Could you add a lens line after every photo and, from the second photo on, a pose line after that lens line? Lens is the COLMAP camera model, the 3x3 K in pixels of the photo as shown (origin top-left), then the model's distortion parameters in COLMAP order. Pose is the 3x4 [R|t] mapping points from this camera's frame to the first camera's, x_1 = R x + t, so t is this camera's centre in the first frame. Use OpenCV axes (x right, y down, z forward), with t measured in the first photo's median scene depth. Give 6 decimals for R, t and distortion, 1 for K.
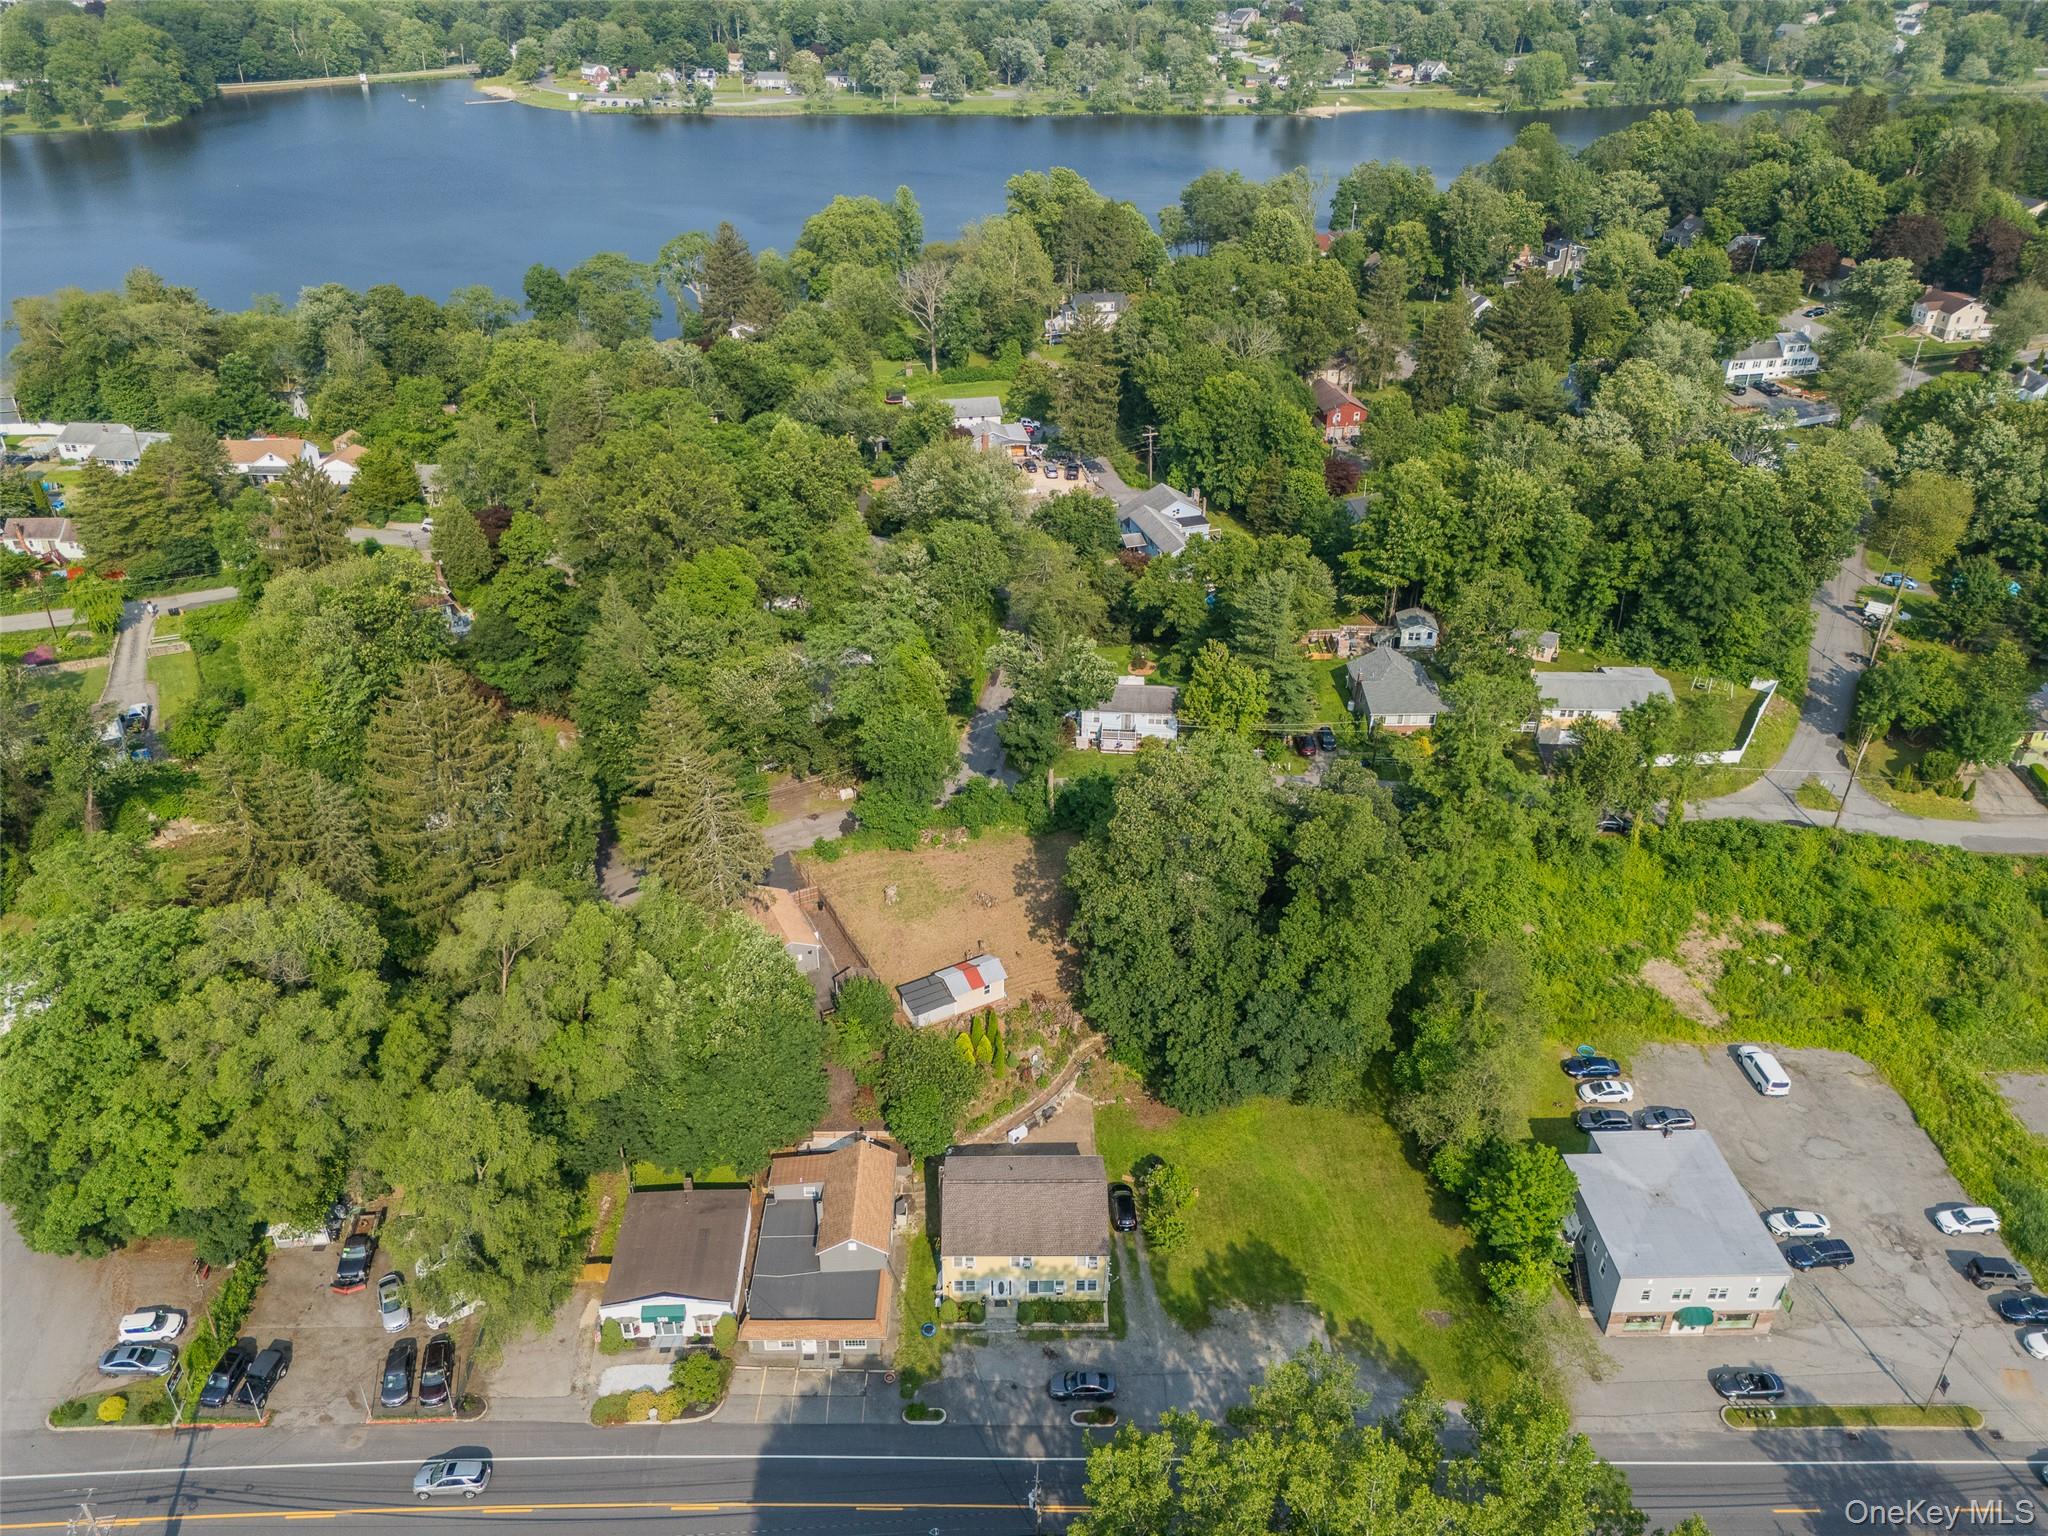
lens RADIAL K [[1521.3, 0, 1021.7], [0, 1521.3, 766.0], [0, 0, 1]] dist [0.067216, -0.055457]
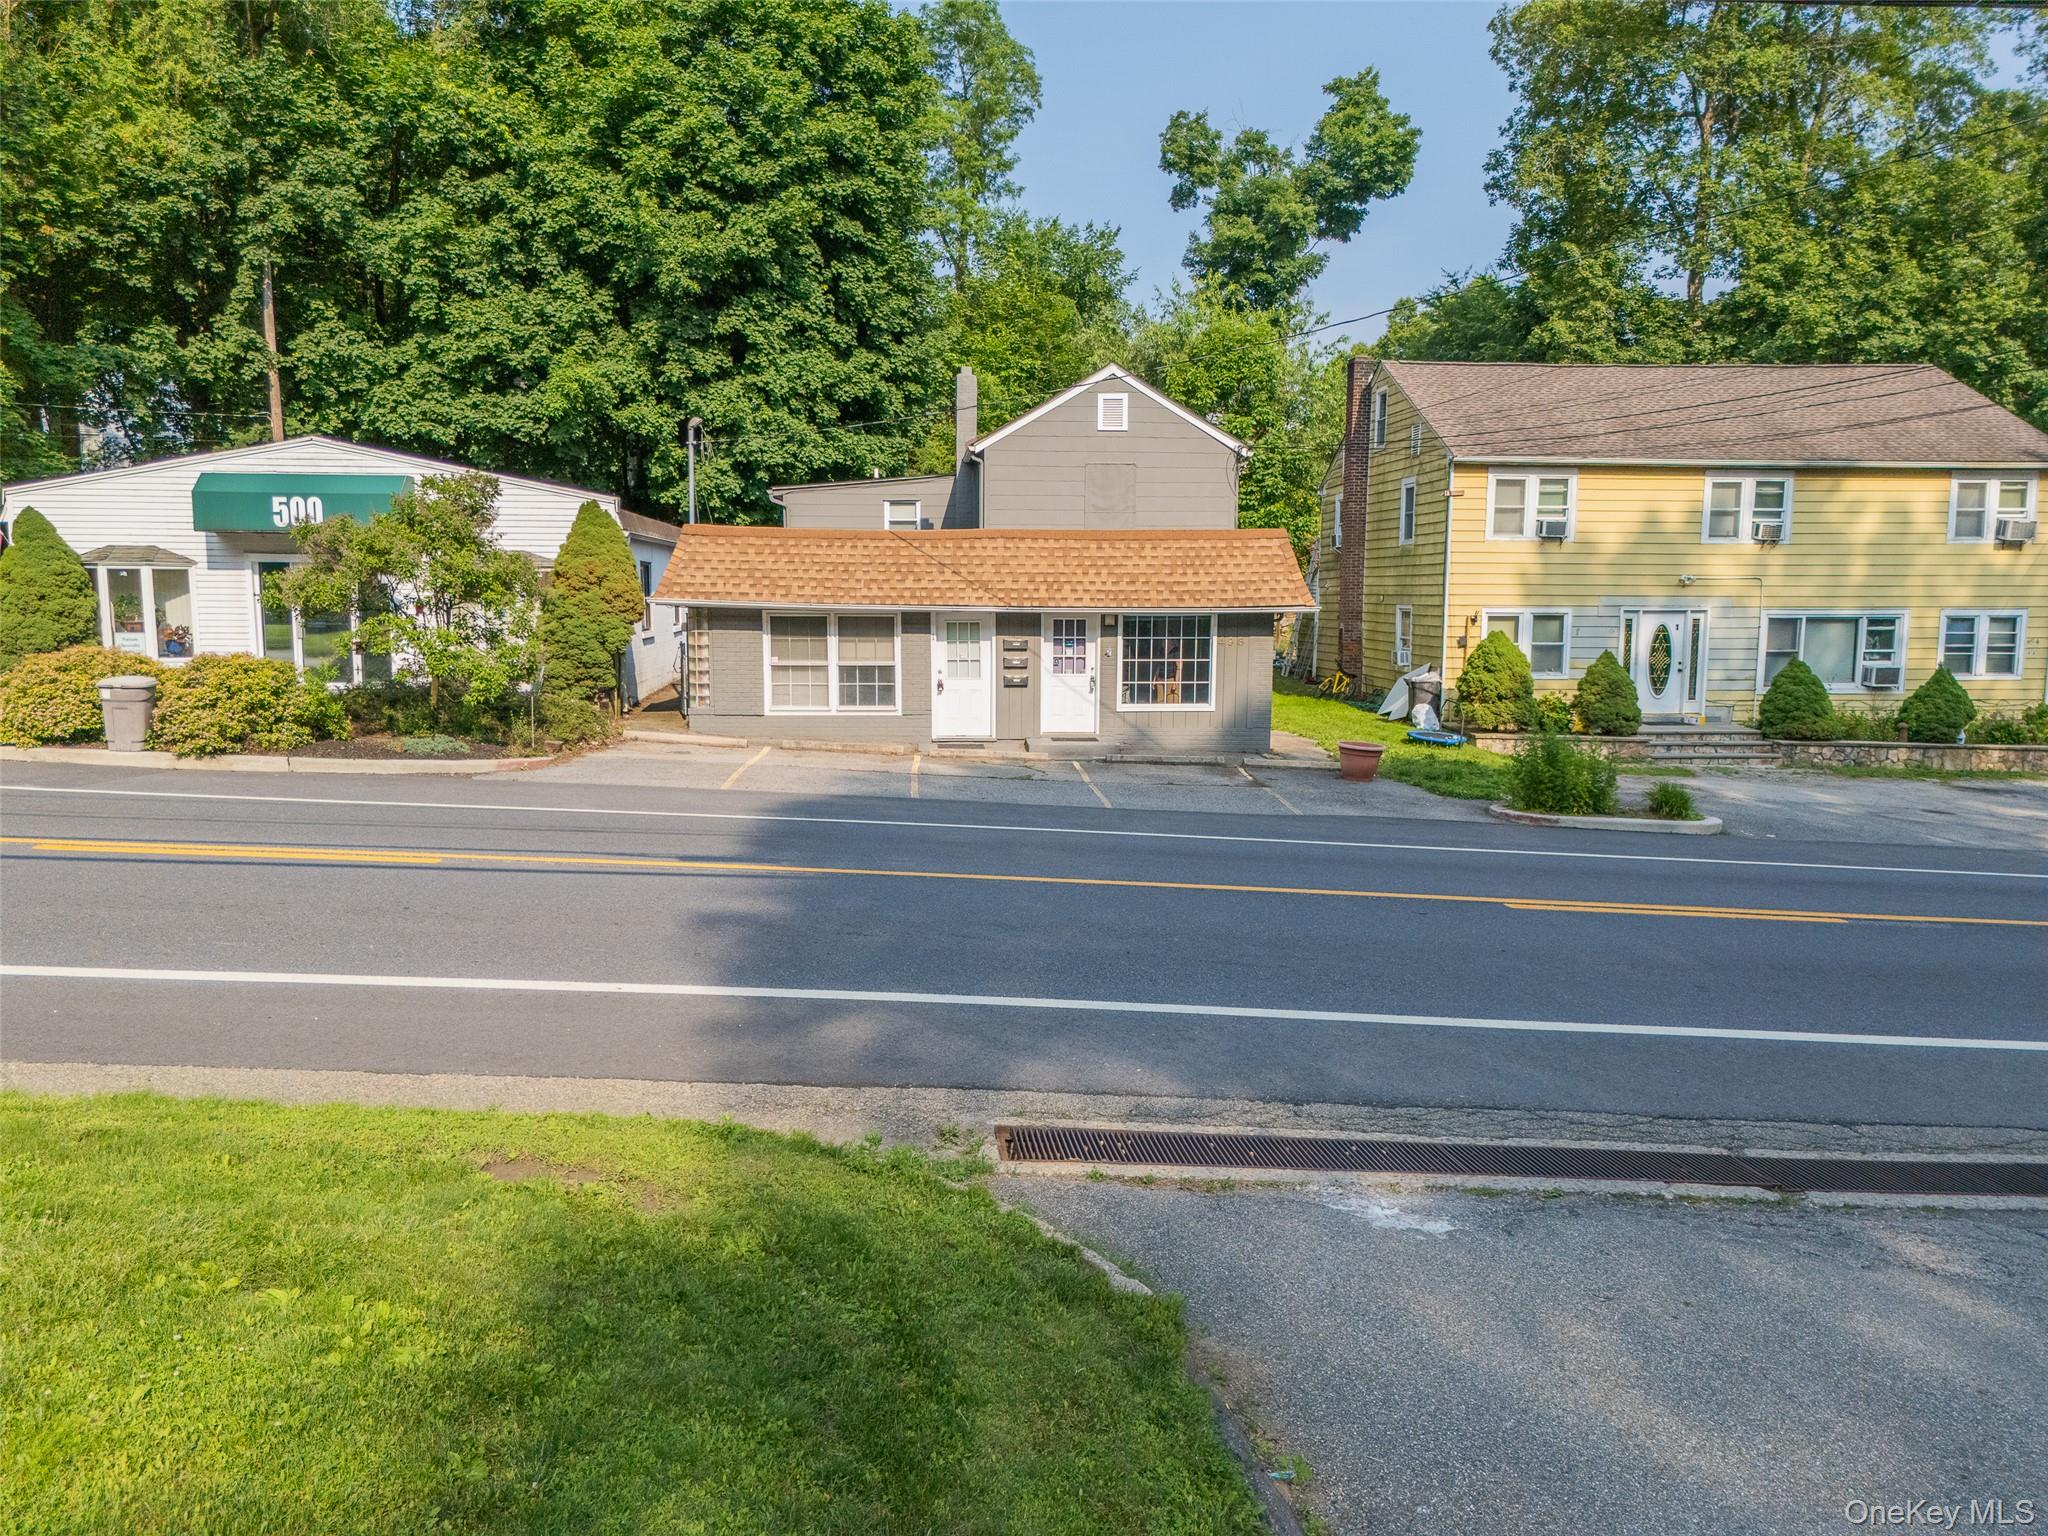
lens RADIAL K [[1521.3, 0, 1021.2], [0, 1521.3, 754.7], [0, 0, 1]] dist [0.067216, -0.055457]
pose [[0.998537, -0.007829, 0.053511, -0.083125], [0.029485, 0.908283, -0.417316, 0.281024], [-0.045336, 0.418283, 0.907185, 0.470974]]
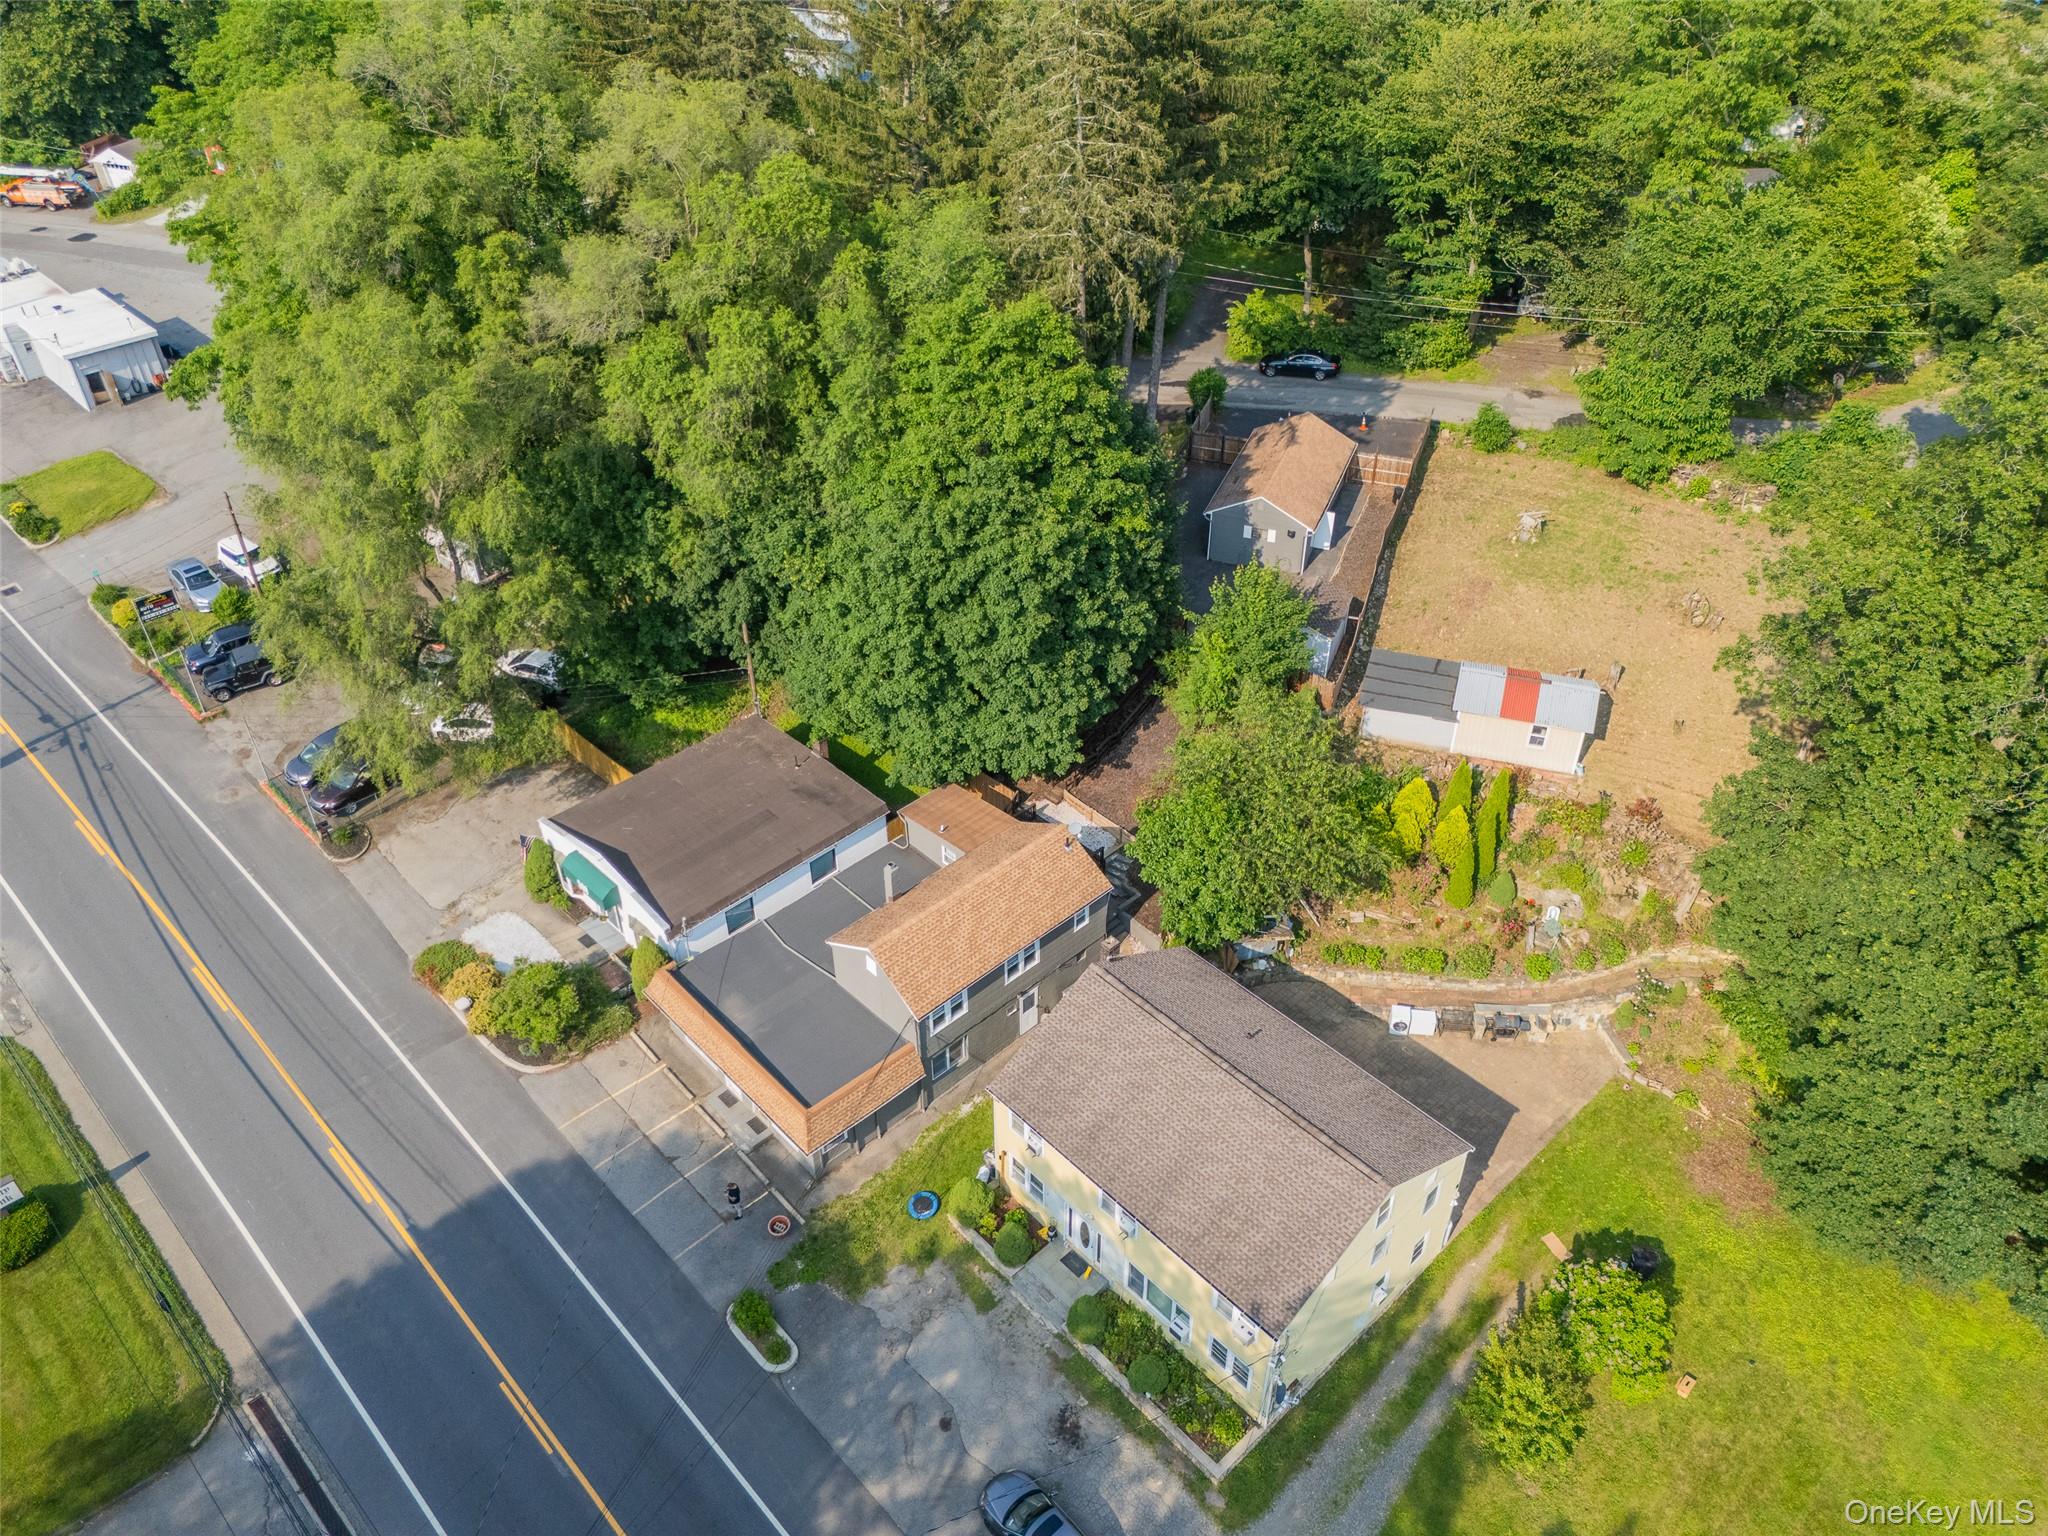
lens RADIAL K [[1521.3, 0, 1022.1], [0, 1521.3, 766.8], [0, 0, 1]] dist [0.067216, -0.055457]
pose [[0.669748, 0.450428, -0.590383, 0.107266], [-0.373565, 0.891475, 0.256361, 0.067844], [0.641784, 0.048849, 0.765328, 0.389806]]
